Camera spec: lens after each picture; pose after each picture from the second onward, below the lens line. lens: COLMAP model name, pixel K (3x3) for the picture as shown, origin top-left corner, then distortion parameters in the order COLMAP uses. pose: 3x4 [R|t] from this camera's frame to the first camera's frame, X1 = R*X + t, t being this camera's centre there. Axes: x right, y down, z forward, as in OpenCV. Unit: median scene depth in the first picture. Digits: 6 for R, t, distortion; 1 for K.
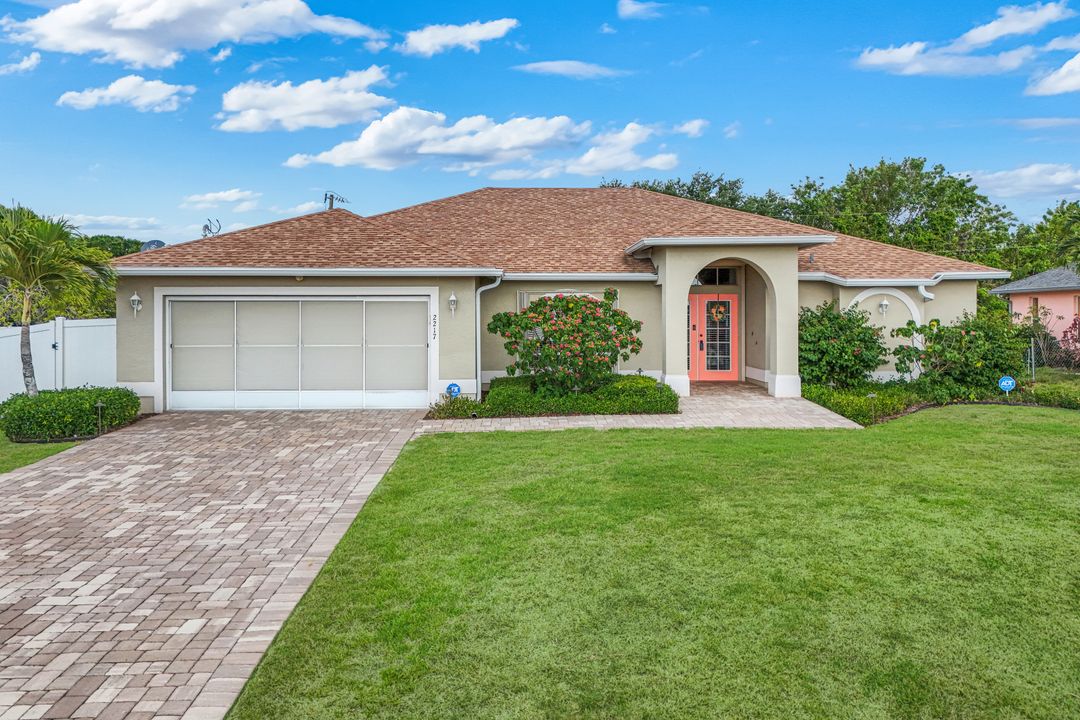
lens RADIAL K [[787.3, 0, 540.0], [0, 787.3, 360.0], [0, 0, 1]] dist [0.002393, 0.000555]
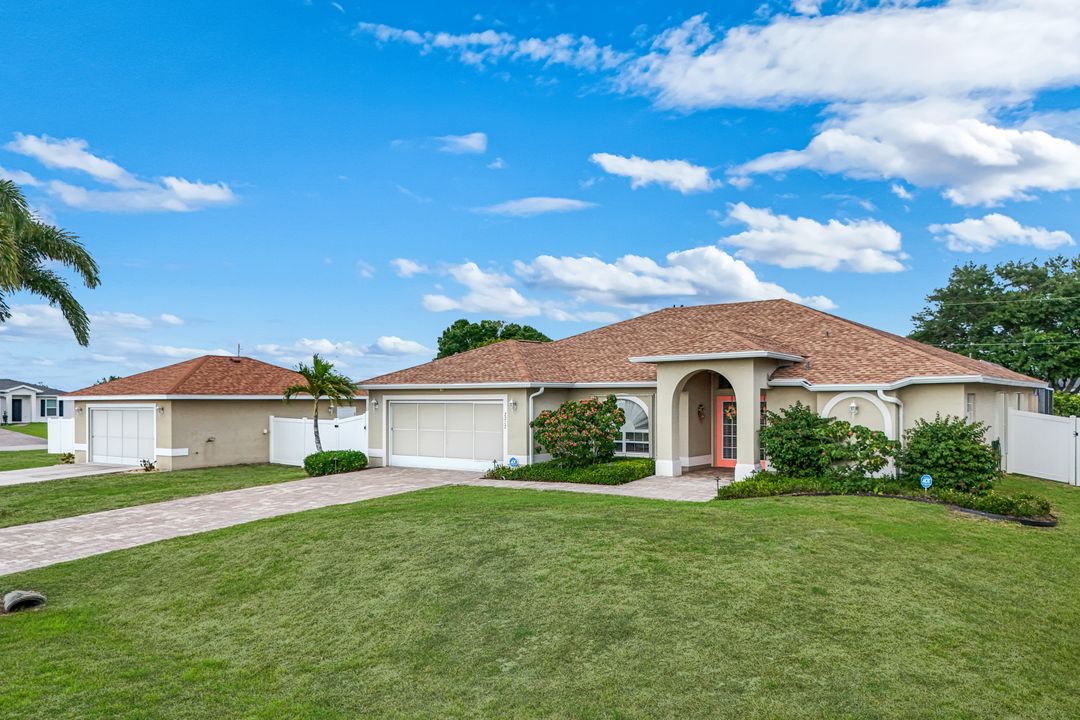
lens RADIAL K [[794.8, 0, 565.9], [0, 794.8, 388.4], [0, 0, 1]] dist [0.001966, 0.000731]
pose [[0.804053, -0.006894, -0.594518, 0.893218], [-0.033523, 0.997816, -0.056908, -0.019284], [0.593612, 0.065687, 0.802066, -0.192280]]
